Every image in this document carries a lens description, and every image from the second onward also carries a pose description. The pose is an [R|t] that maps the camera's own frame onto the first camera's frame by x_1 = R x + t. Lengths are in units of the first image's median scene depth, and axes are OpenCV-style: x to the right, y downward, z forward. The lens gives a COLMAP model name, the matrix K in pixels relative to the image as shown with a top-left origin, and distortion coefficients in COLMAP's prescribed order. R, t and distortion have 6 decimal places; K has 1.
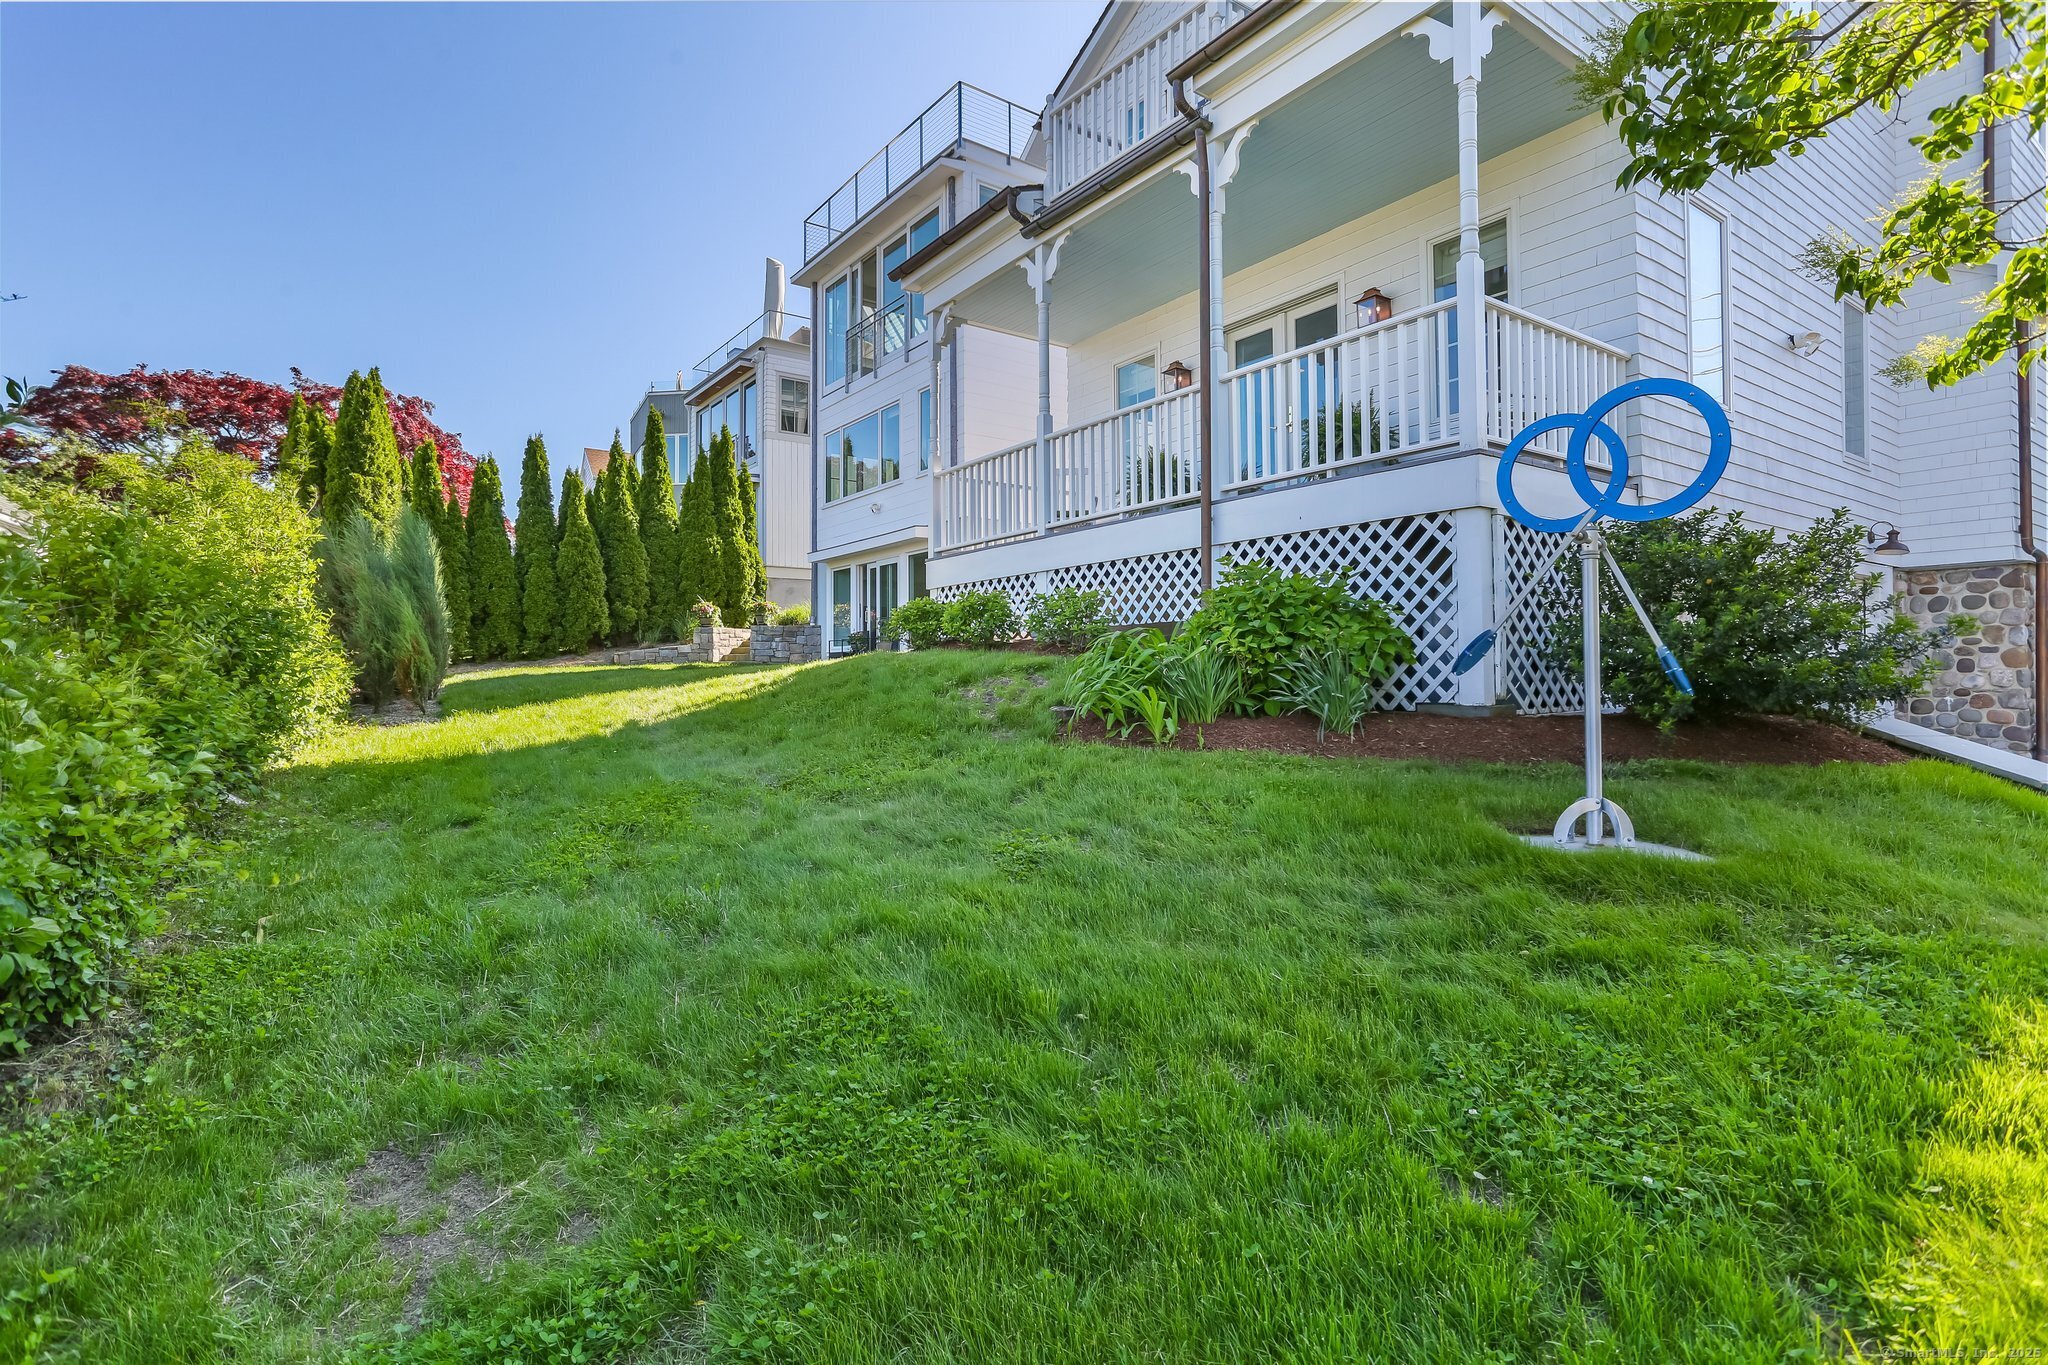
lens RADIAL K [[998.0, 0, 1008.9], [0, 998.0, 676.1], [0, 0, 1]] dist [-0.042796, 0.027261]
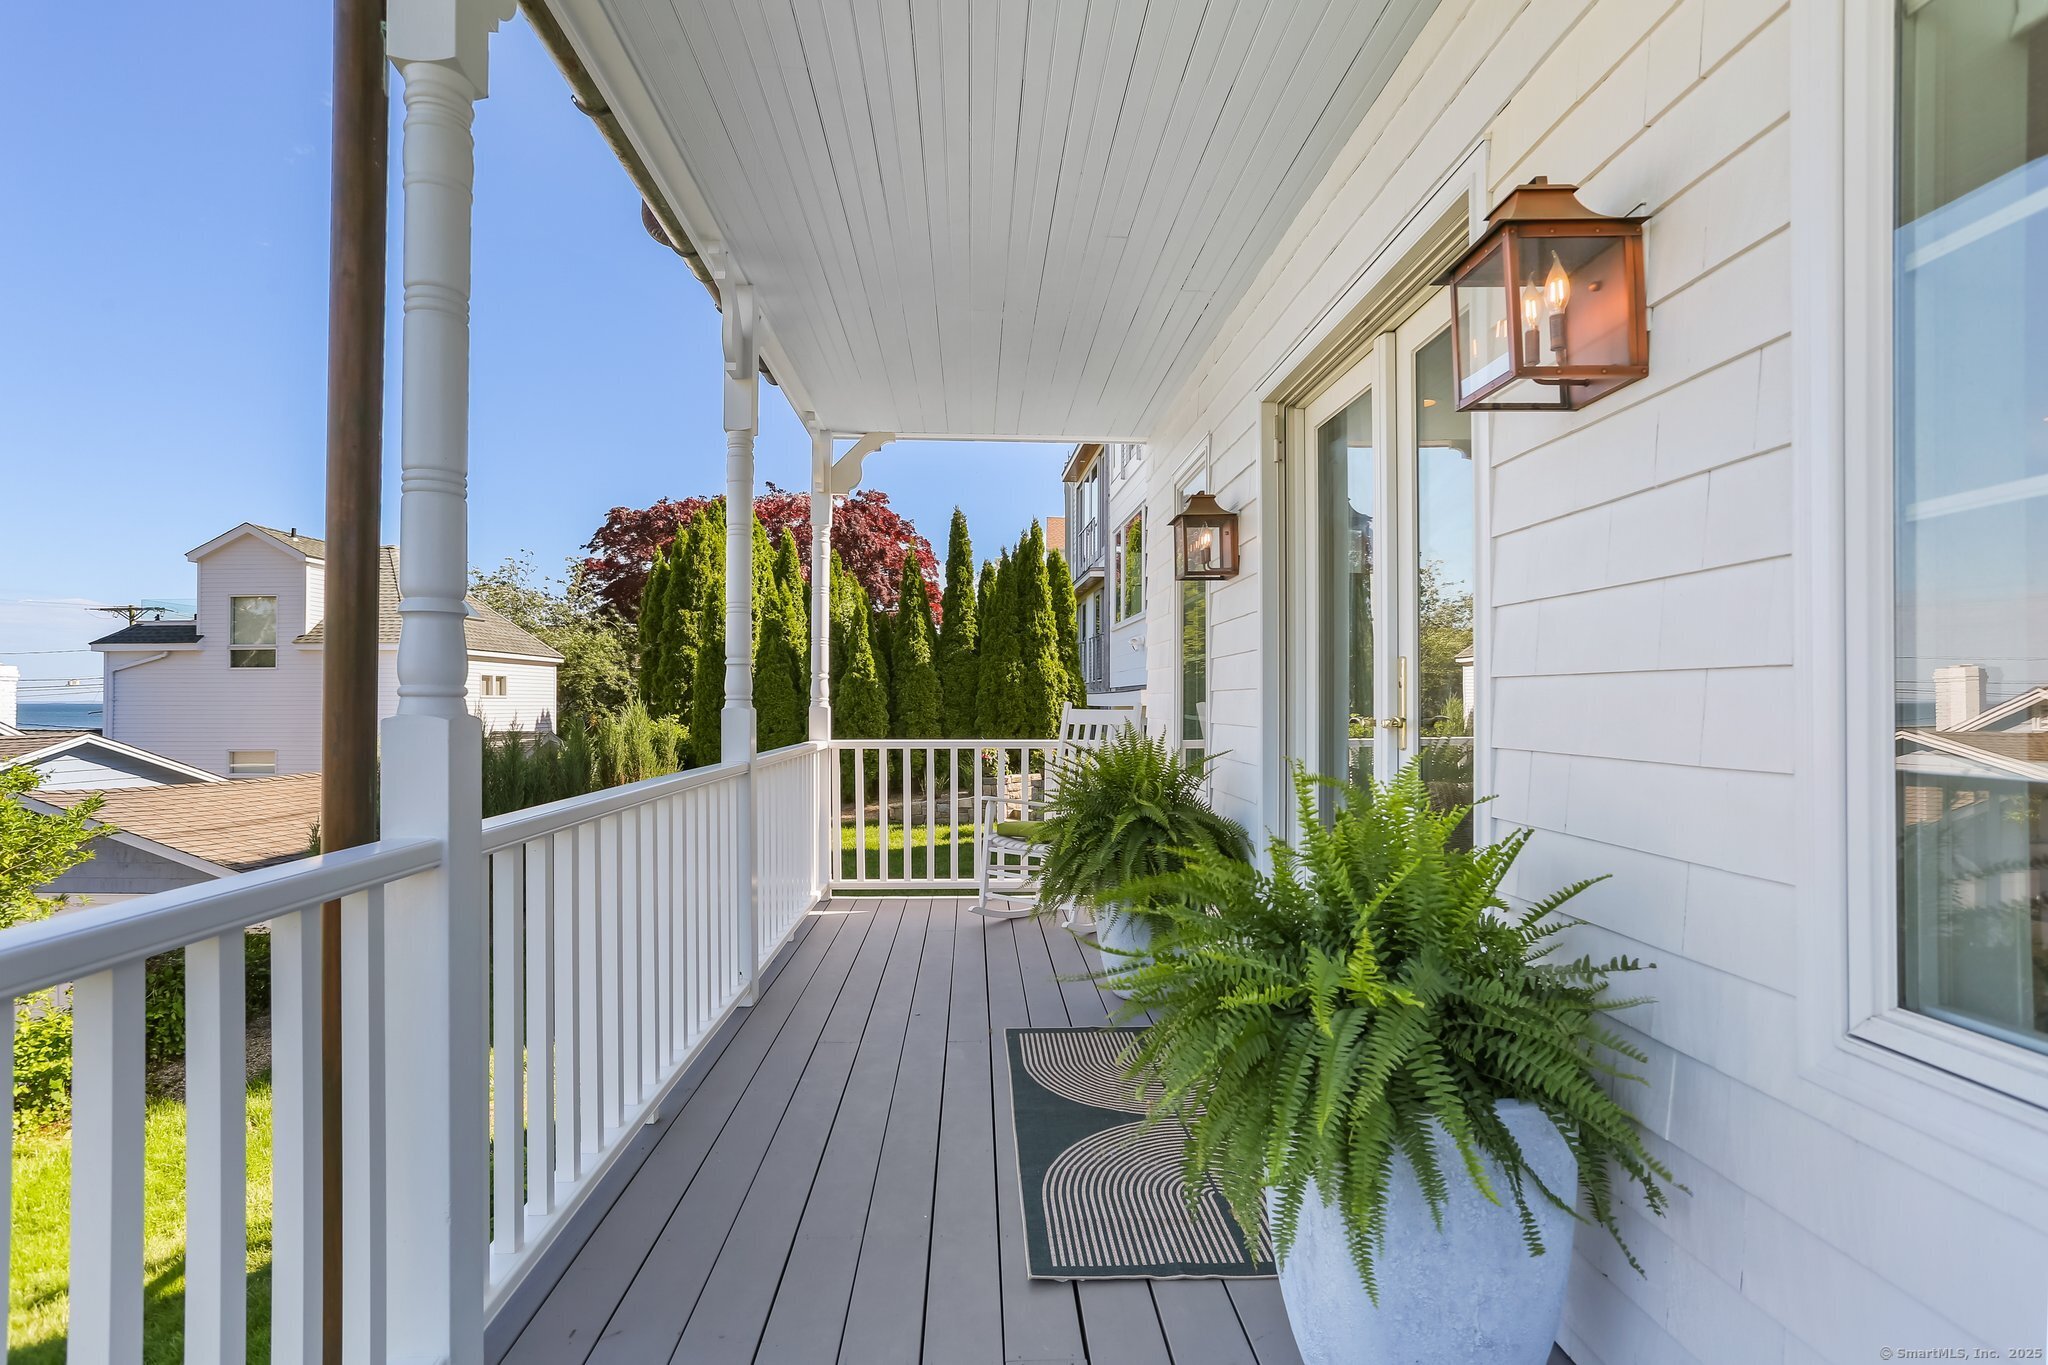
lens RADIAL K [[998.0, 0, 1010.9], [0, 998.0, 698.6], [0, 0, 1]] dist [-0.042796, 0.027261]
pose [[0.833552, 0.012412, -0.552302, 0.156187], [-0.008207, 0.999915, 0.010085, -0.117566], [0.552380, -0.003873, 0.833583, 0.312154]]
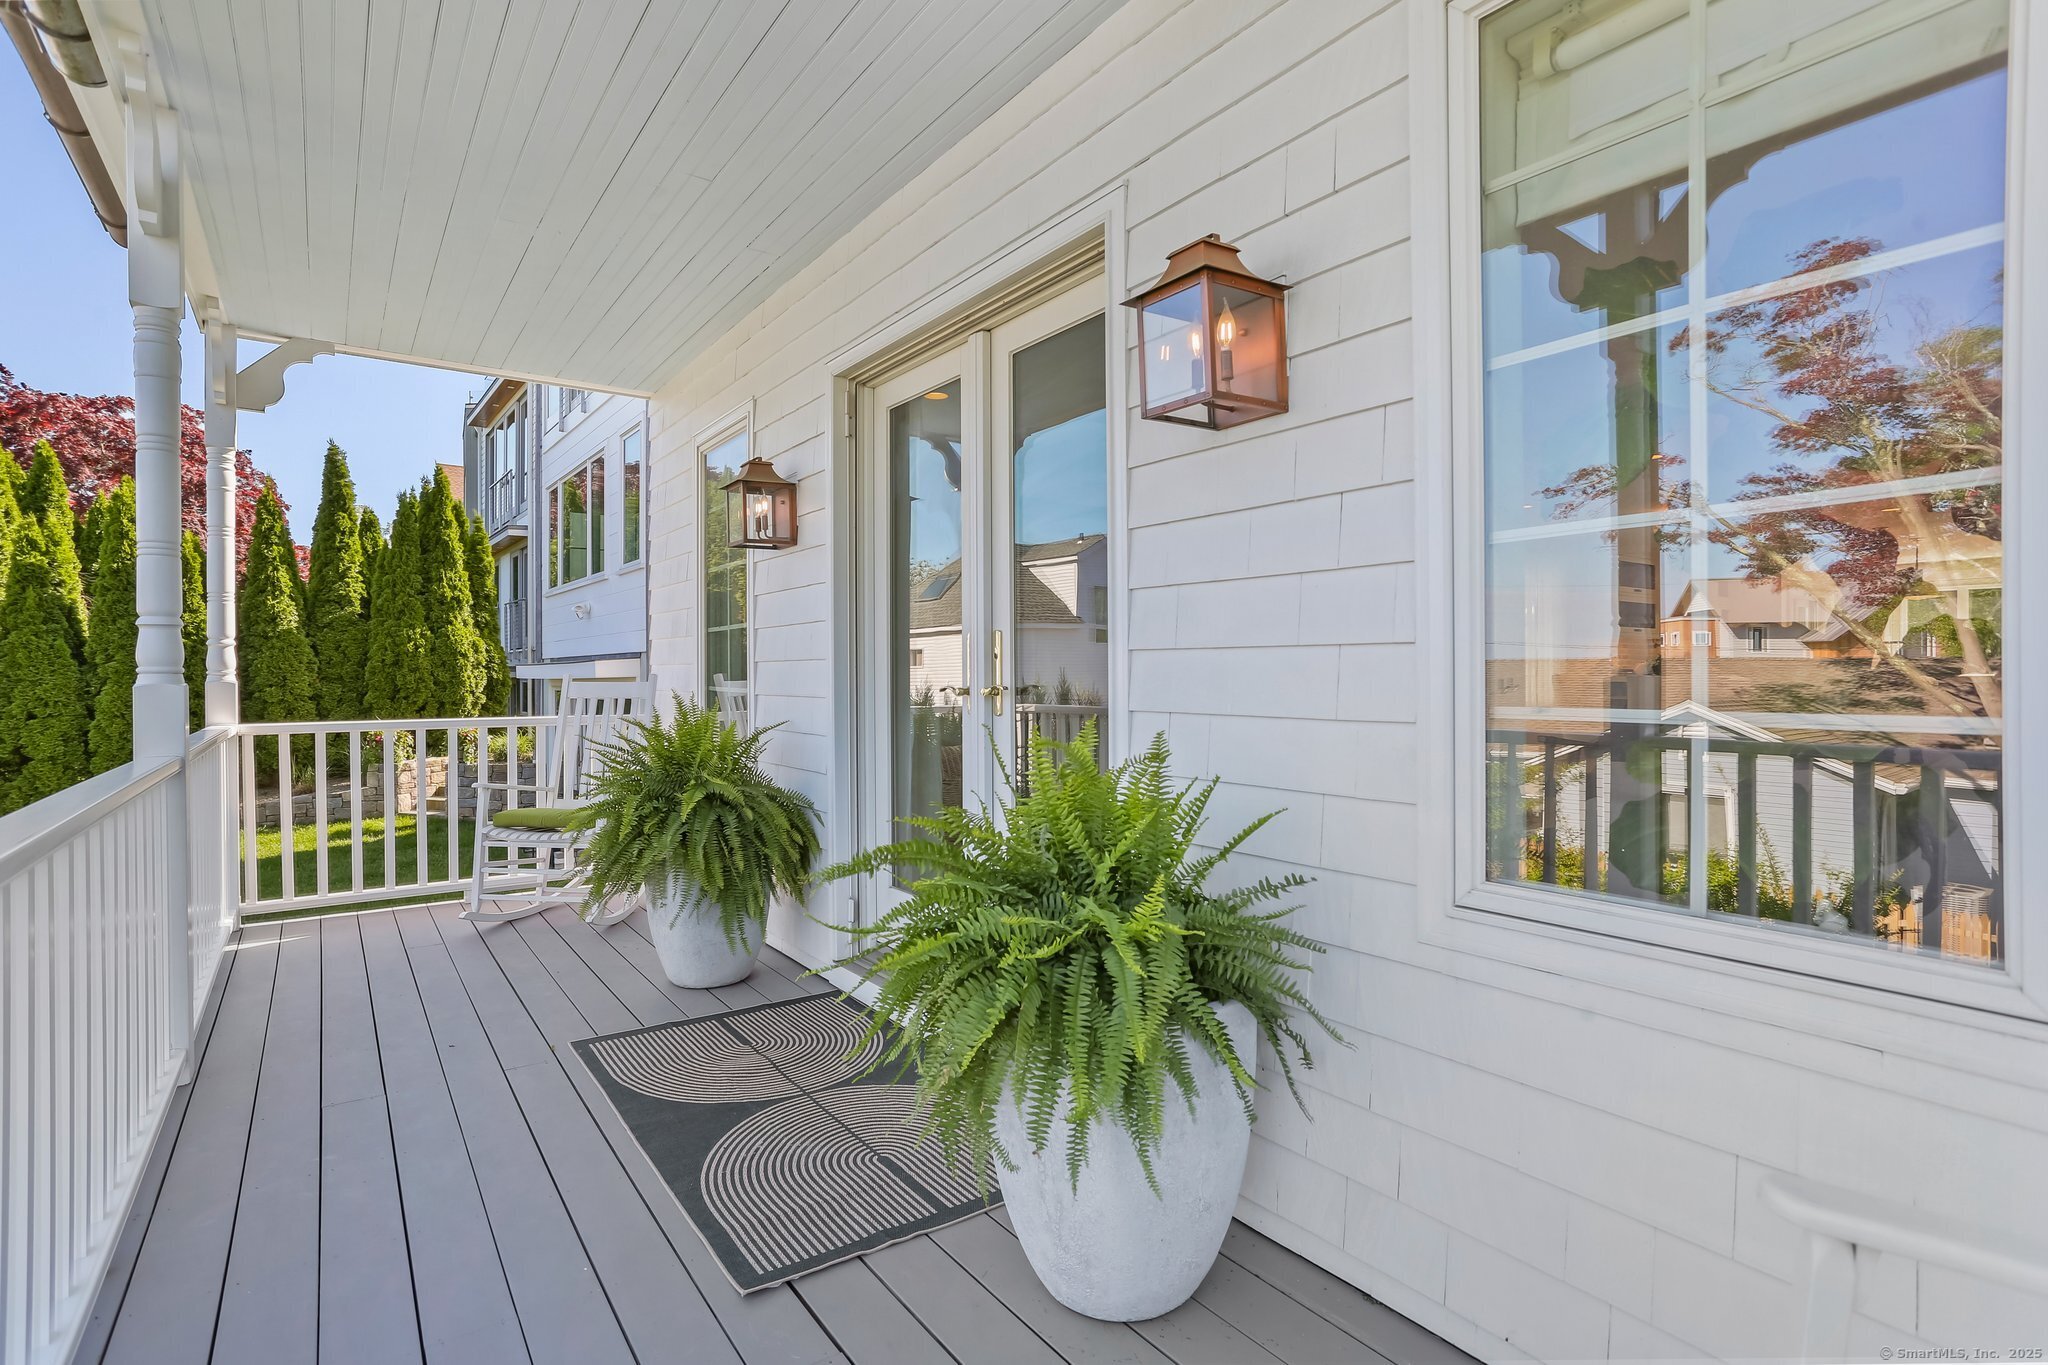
lens RADIAL K [[998.0, 0, 1005.1], [0, 998.0, 679.6], [0, 0, 1]] dist [-0.042796, 0.027261]
pose [[0.999780, 0.009034, -0.018924, 0.135386], [-0.008748, 0.999847, 0.015160, -0.117325], [0.019058, -0.014991, 0.999706, 0.306719]]
